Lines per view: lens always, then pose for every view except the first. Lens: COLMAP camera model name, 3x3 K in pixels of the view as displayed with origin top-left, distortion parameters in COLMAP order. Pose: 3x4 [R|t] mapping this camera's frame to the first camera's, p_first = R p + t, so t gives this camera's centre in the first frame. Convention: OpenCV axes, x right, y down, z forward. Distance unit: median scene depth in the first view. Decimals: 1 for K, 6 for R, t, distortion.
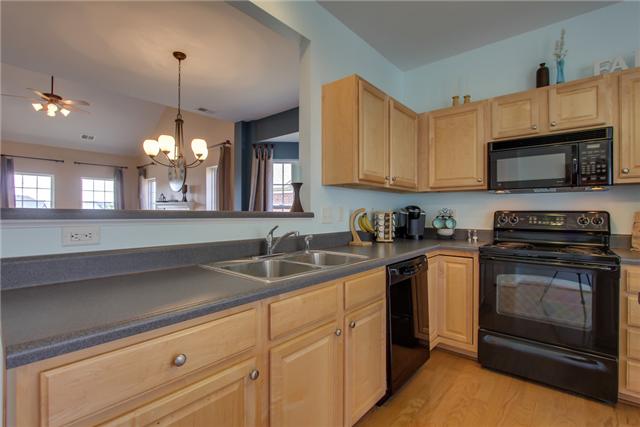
lens RADIAL K [[294.3, 0, 320.0], [0, 294.3, 213.5], [0, 0, 1]] dist [-0.012236, -0.000234]
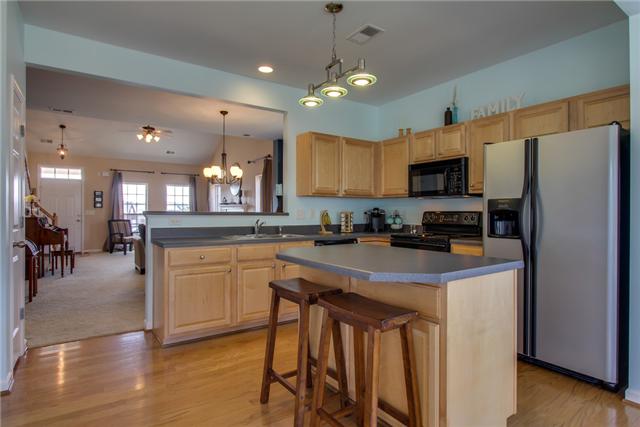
lens RADIAL K [[346.6, 0, 317.5], [0, 346.6, 213.5], [0, 0, 1]] dist [-0.002767, -0.000448]
pose [[0.965474, -0.001026, -0.260497, 0.482692], [0.000516, 0.999998, -0.002026, 0.003922], [0.260498, 0.001821, 0.965473, -0.655184]]
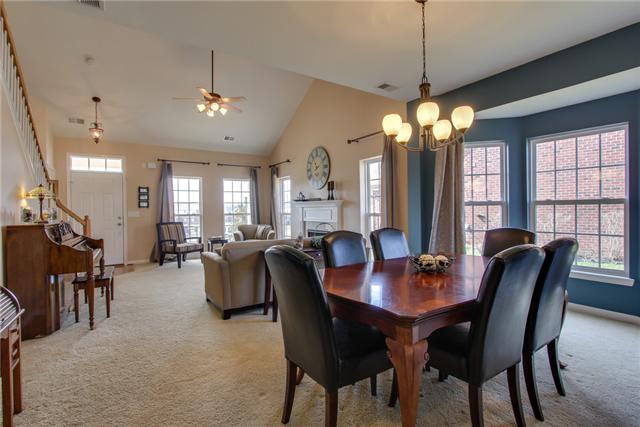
lens RADIAL K [[301.4, 0, 318.6], [0, 301.4, 212.0], [0, 0, 1]] dist [-0.009606, 0.000084]
pose [[0.959076, -0.013824, -0.282810, -0.522576], [0.015036, 0.999885, 0.002118, -0.011354], [0.282748, -0.006284, 0.959174, 0.214464]]
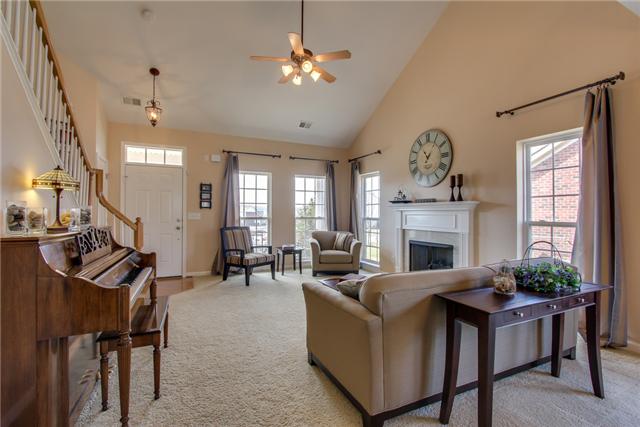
lens RADIAL K [[294.3, 0, 320.0], [0, 294.3, 213.5], [0, 0, 1]] dist [-0.012236, -0.000234]
pose [[0.911801, -0.000579, -0.410633, -1.047260], [-0.002174, 0.999978, -0.006238, -0.018485], [0.410628, 0.006580, 0.911779, 0.654874]]
